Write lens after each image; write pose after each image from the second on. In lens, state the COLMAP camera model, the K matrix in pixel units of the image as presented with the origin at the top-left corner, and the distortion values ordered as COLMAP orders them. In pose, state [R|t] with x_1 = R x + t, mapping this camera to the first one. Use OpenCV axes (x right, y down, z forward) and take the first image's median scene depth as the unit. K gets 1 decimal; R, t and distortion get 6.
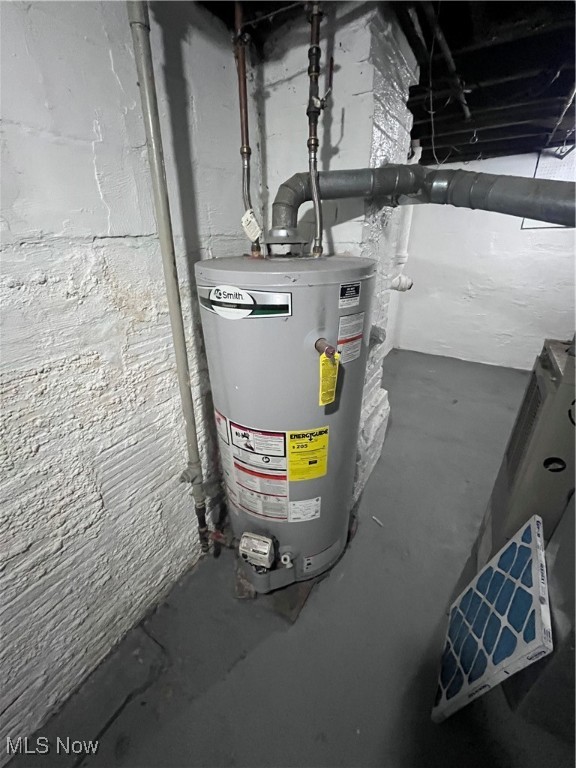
lens RADIAL K [[311.8, 0, 288.0], [0, 311.8, 384.0], [0, 0, 1]] dist [-0.002225, -0.000215]
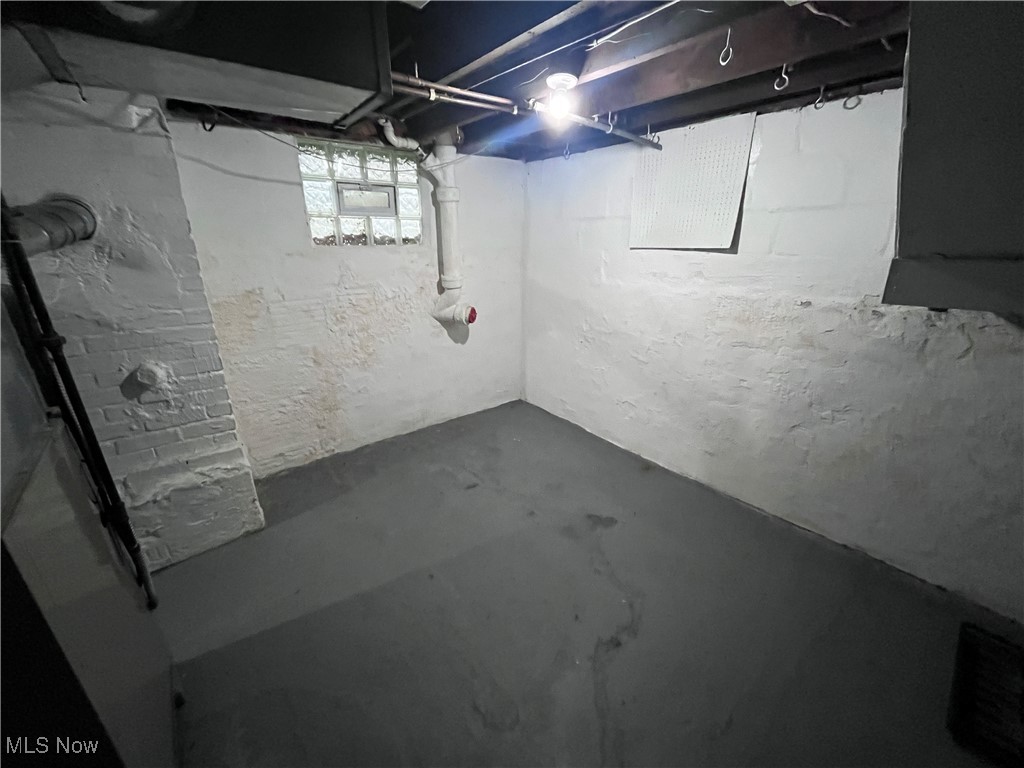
lens RADIAL K [[415.8, 0, 512.0], [0, 415.8, 384.0], [0, 0, 1]] dist [-0.002225, -0.000215]
pose [[0.934779, 0.130580, -0.330360, 2.484578], [-0.157847, 0.985818, -0.056981, -0.364394], [0.318235, 0.105411, 0.942133, 0.336709]]
